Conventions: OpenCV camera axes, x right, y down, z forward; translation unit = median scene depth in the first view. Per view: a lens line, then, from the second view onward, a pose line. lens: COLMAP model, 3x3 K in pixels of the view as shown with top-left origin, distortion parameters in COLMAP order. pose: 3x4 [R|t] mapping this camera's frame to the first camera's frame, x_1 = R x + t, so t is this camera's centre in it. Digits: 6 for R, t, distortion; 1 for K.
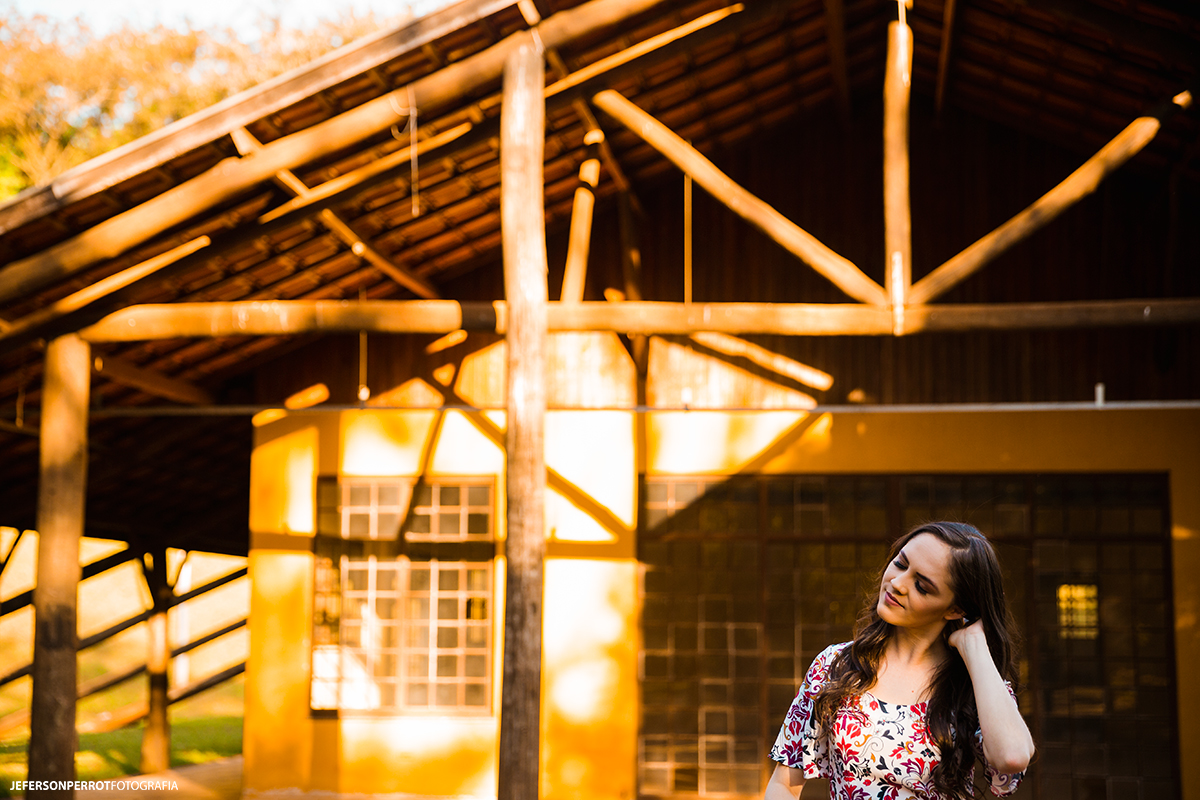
lens RADIAL K [[1796.9, 0, 600.0], [0, 1796.9, 400.0], [0, 0, 1]] dist [0.055990, 0.077913]
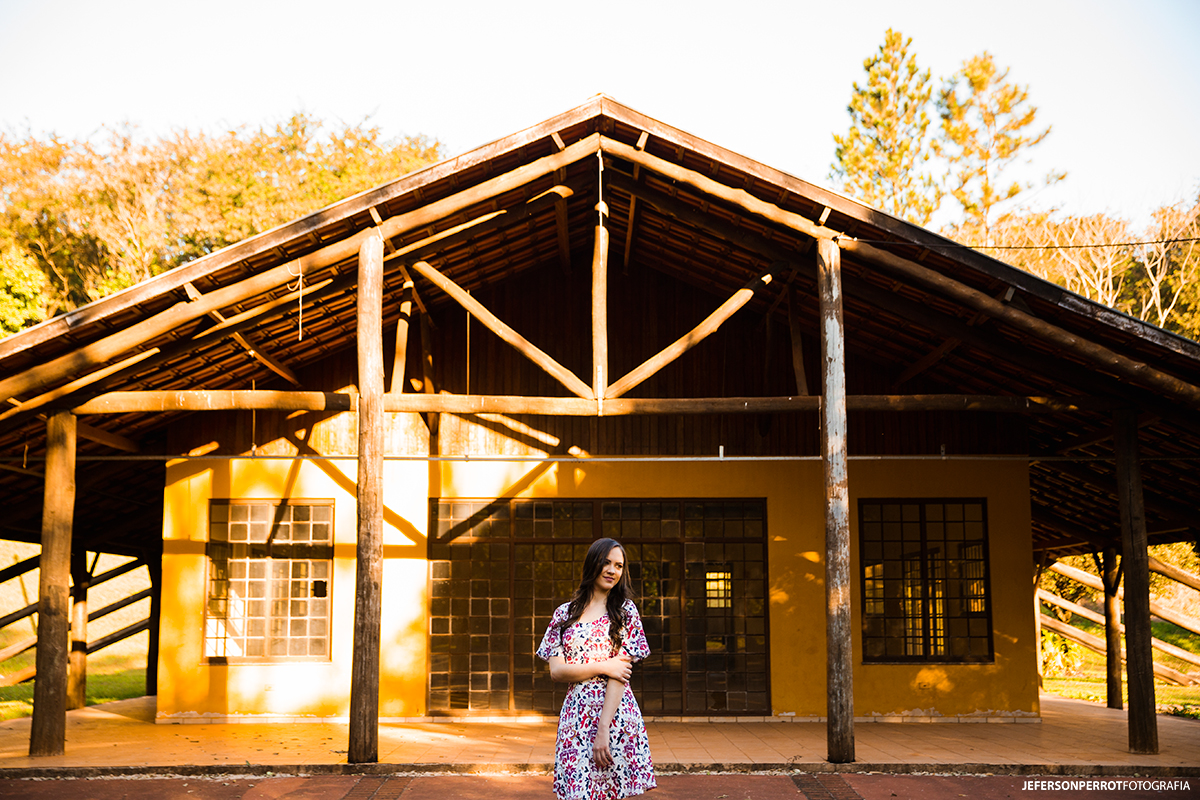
lens RADIAL K [[1600.9, 0, 565.6], [0, 1600.9, 397.2], [0, 0, 1]] dist [0.072937, 0.114375]
pose [[0.989686, 0.009763, 0.142921, -0.066257], [-0.008377, 0.999912, -0.010296, -0.035328], [-0.143009, 0.008992, 0.989681, -0.395202]]
